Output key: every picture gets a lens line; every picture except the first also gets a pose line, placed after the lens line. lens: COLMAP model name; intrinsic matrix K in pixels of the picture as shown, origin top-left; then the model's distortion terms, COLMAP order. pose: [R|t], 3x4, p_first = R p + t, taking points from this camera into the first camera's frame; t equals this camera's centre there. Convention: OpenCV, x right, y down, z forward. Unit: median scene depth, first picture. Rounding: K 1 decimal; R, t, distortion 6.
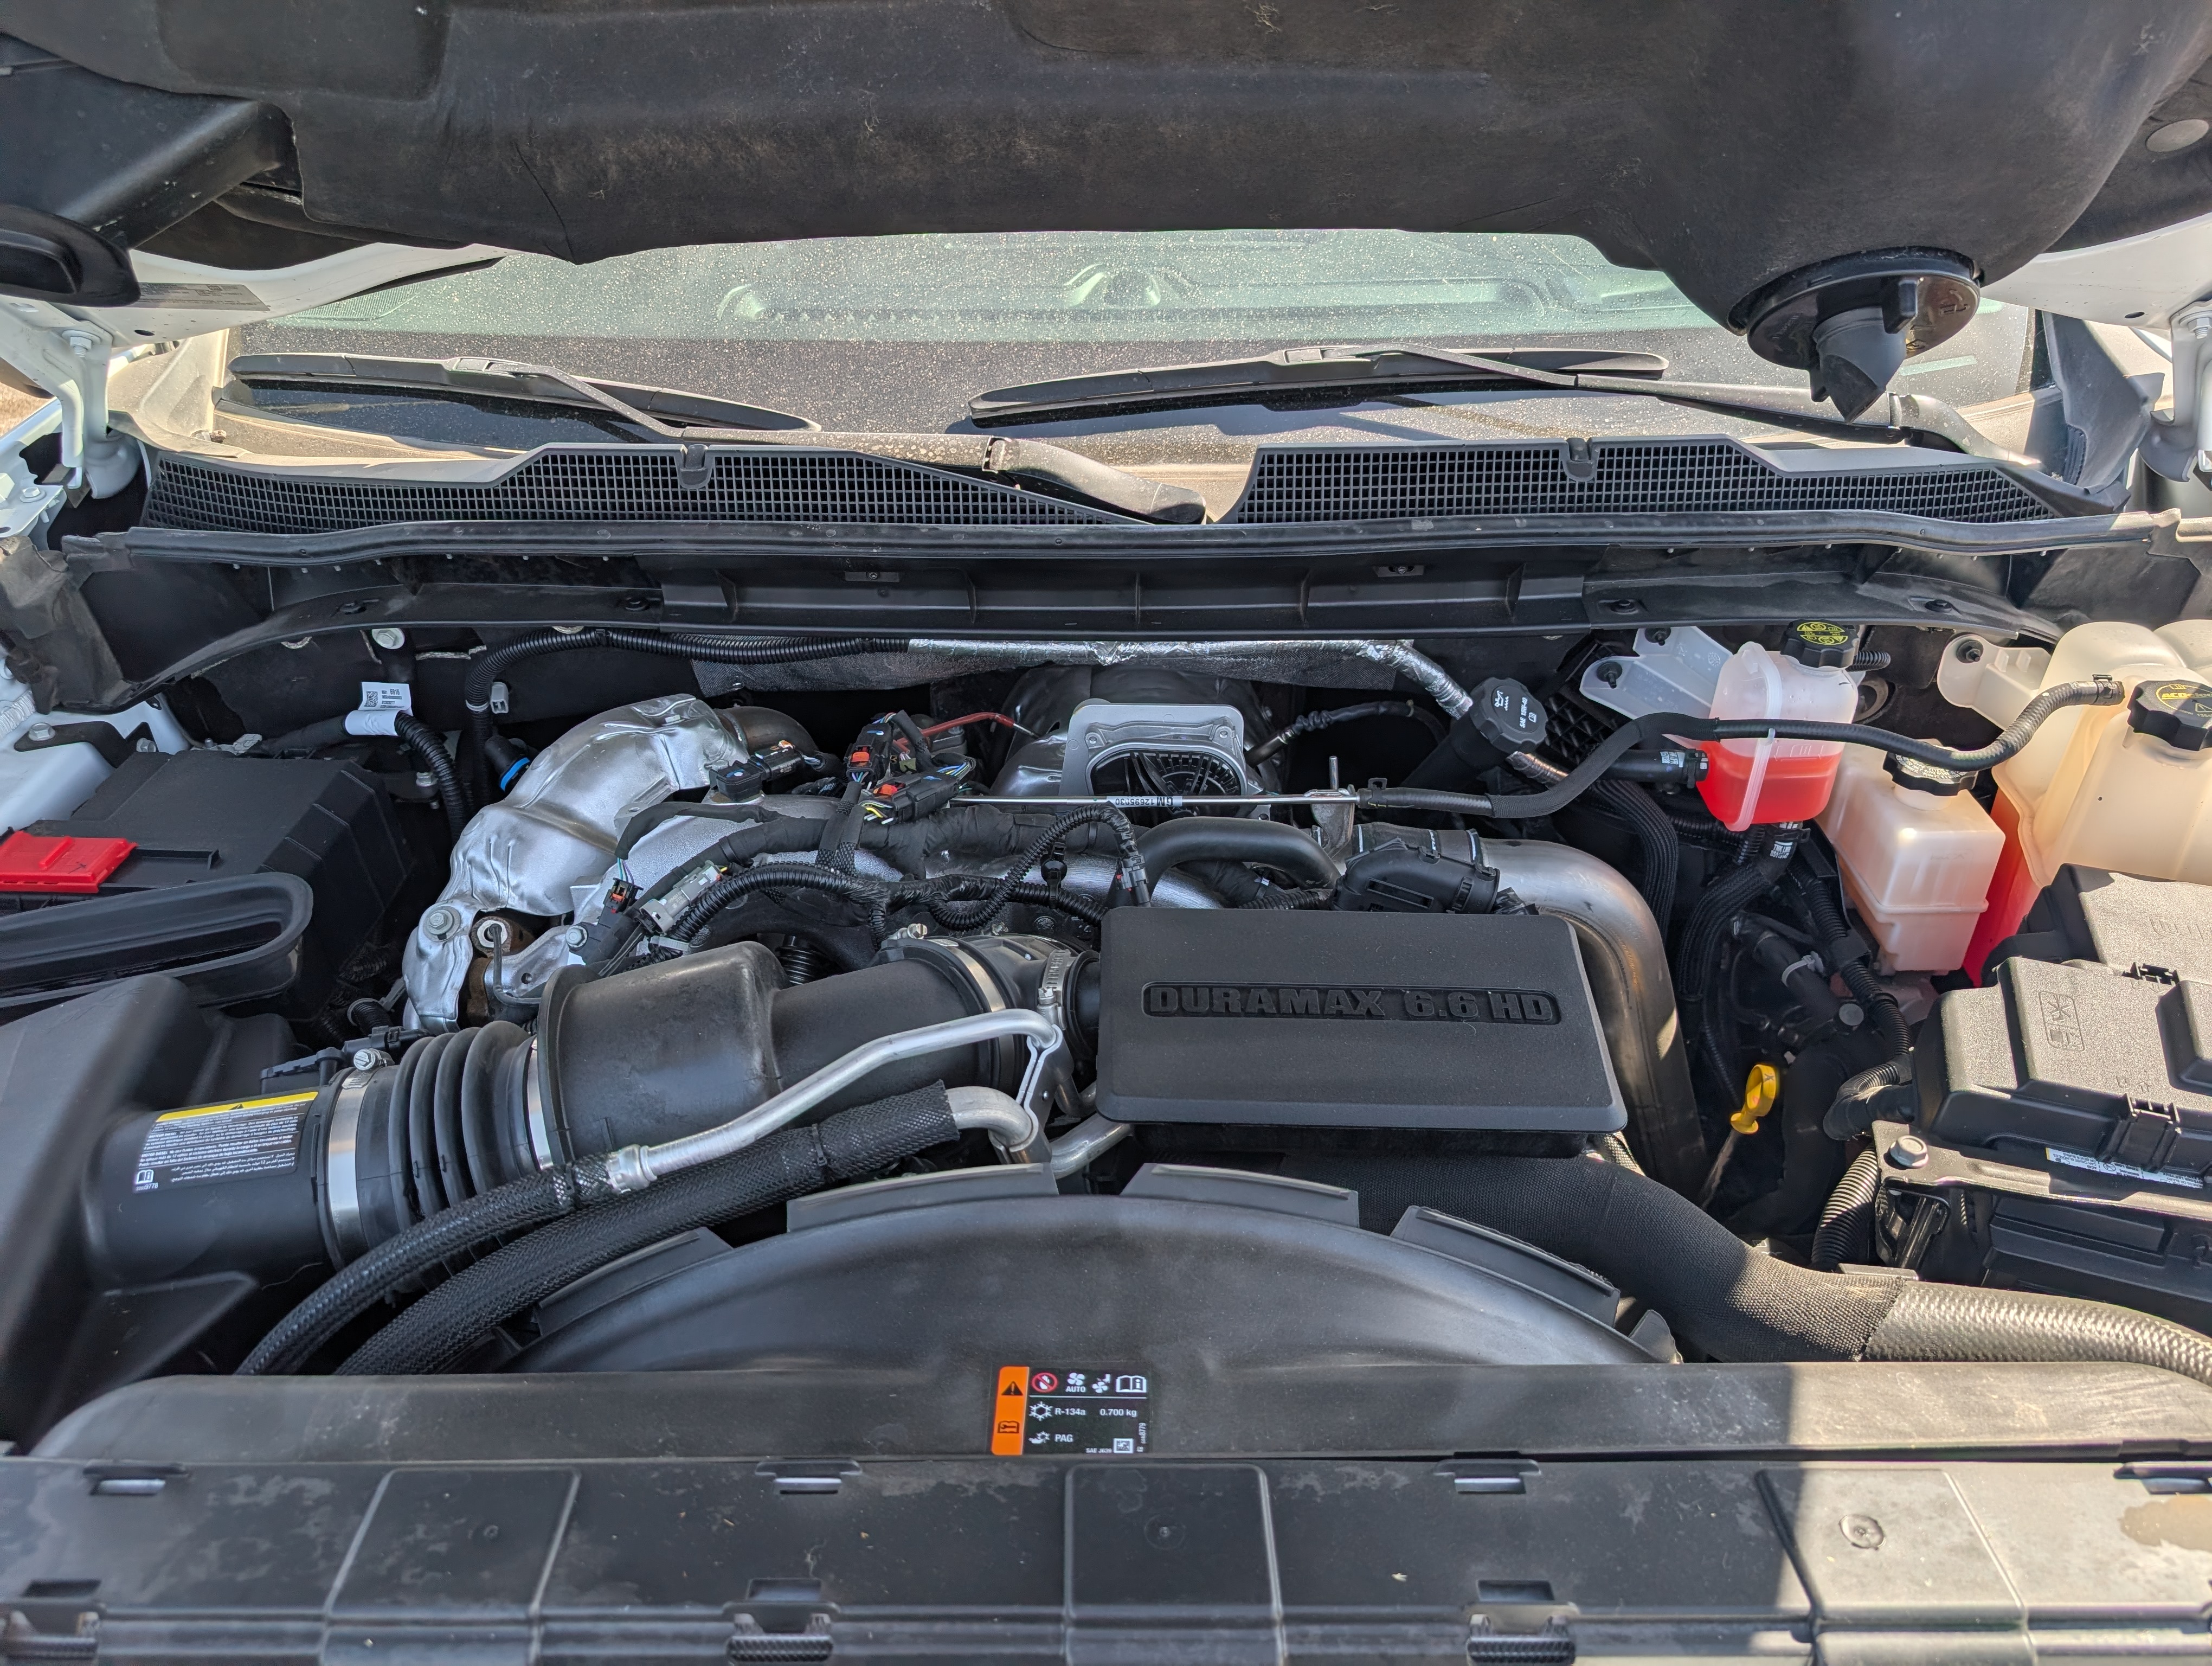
lens RADIAL K [[1577.7, 0, 1080.7], [0, 1577.7, 832.1], [0, 0, 1]] dist [-0.003180, -0.001625]
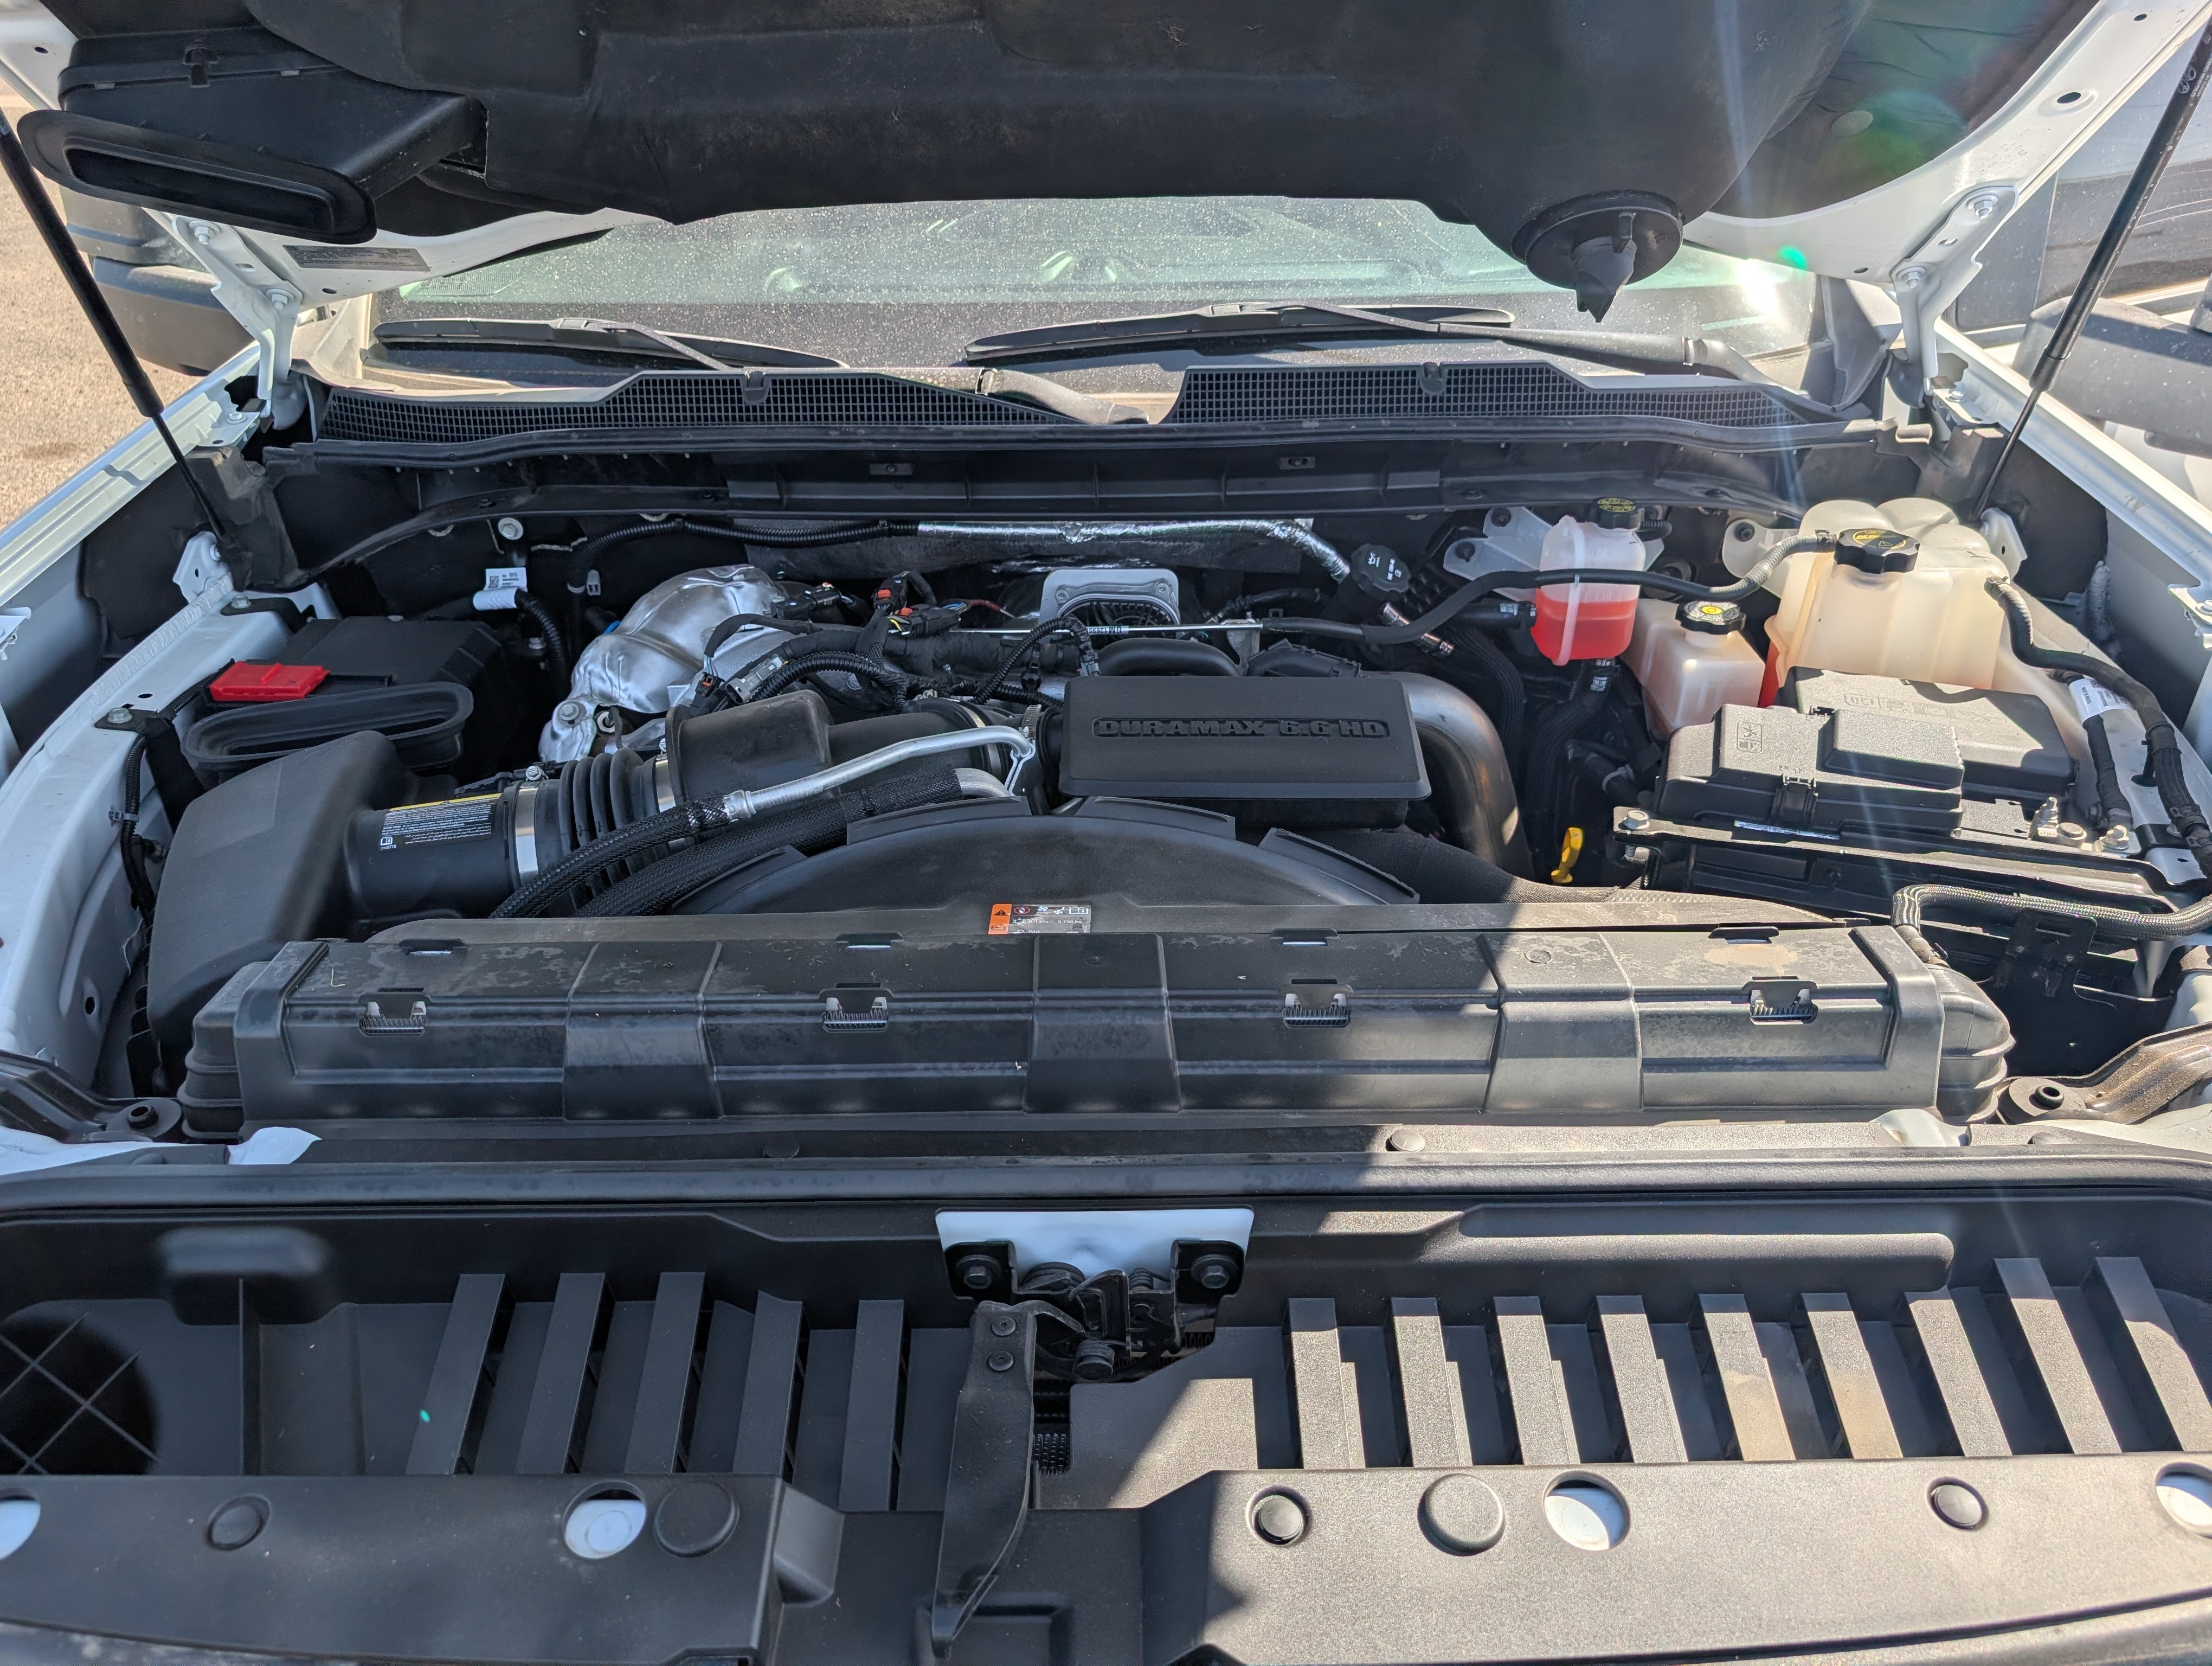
lens RADIAL K [[1572.6, 0, 1071.2], [0, 1572.6, 840.0], [0, 0, 1]] dist [-0.005690, 0.000048]
pose [[0.999989, -0.004547, 0.000907, 0.014135], [0.004575, 0.999423, -0.033662, 0.193848], [-0.000753, 0.033666, 0.999433, -0.296773]]
